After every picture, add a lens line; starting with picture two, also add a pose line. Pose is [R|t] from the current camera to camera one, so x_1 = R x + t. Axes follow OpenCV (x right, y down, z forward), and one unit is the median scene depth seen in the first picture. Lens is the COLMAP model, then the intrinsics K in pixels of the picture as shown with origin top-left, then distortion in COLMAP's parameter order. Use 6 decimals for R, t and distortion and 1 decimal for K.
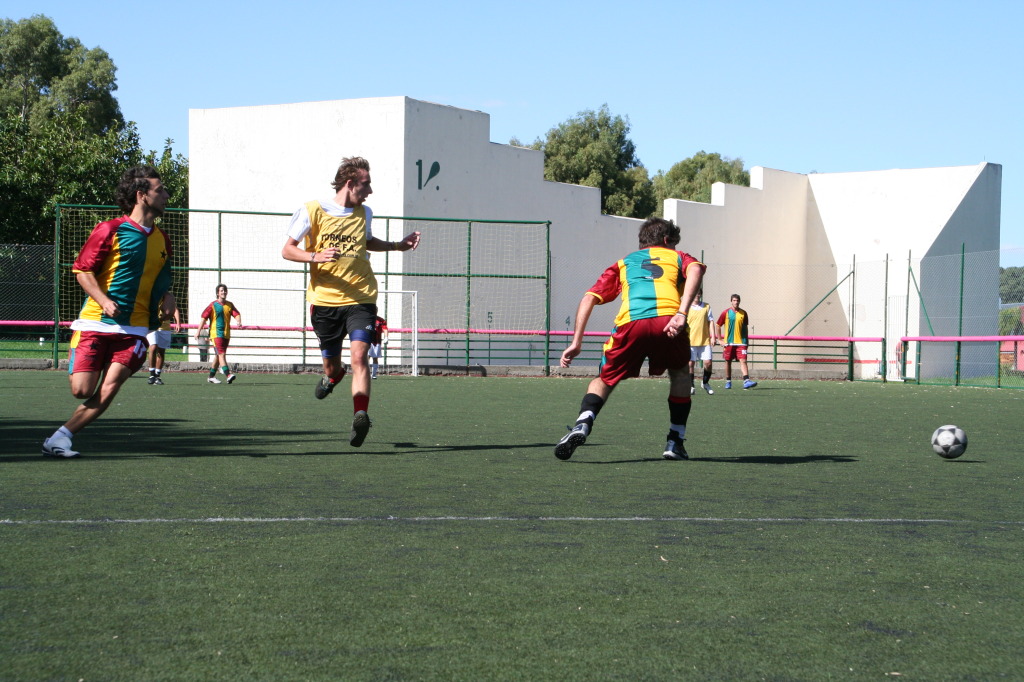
lens RADIAL K [[2113.8, 0, 510.5], [0, 2113.8, 334.0], [0, 0, 1]] dist [0.185036, 0.000000]
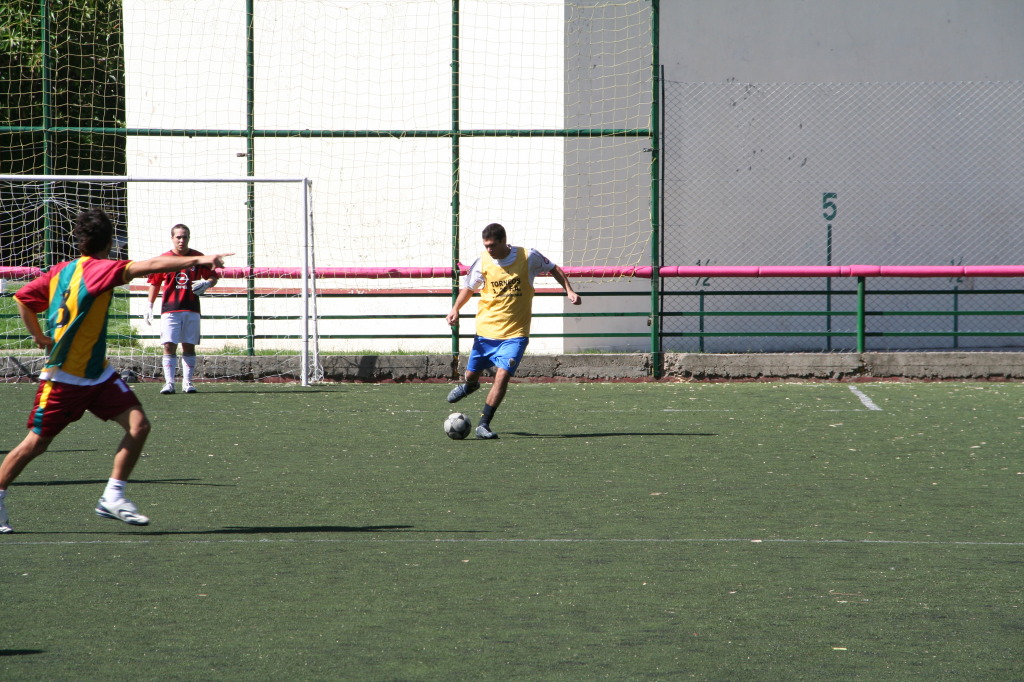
lens RADIAL K [[5158.5, 0, 514.3], [0, 5158.5, 336.1], [0, 0, 1]] dist [1.925010, 0.000000]
pose [[0.967101, -0.016212, -0.253876, 0.240571], [0.018623, 0.999801, 0.007094, 0.004362], [0.253710, -0.011589, 0.967211, 0.042647]]
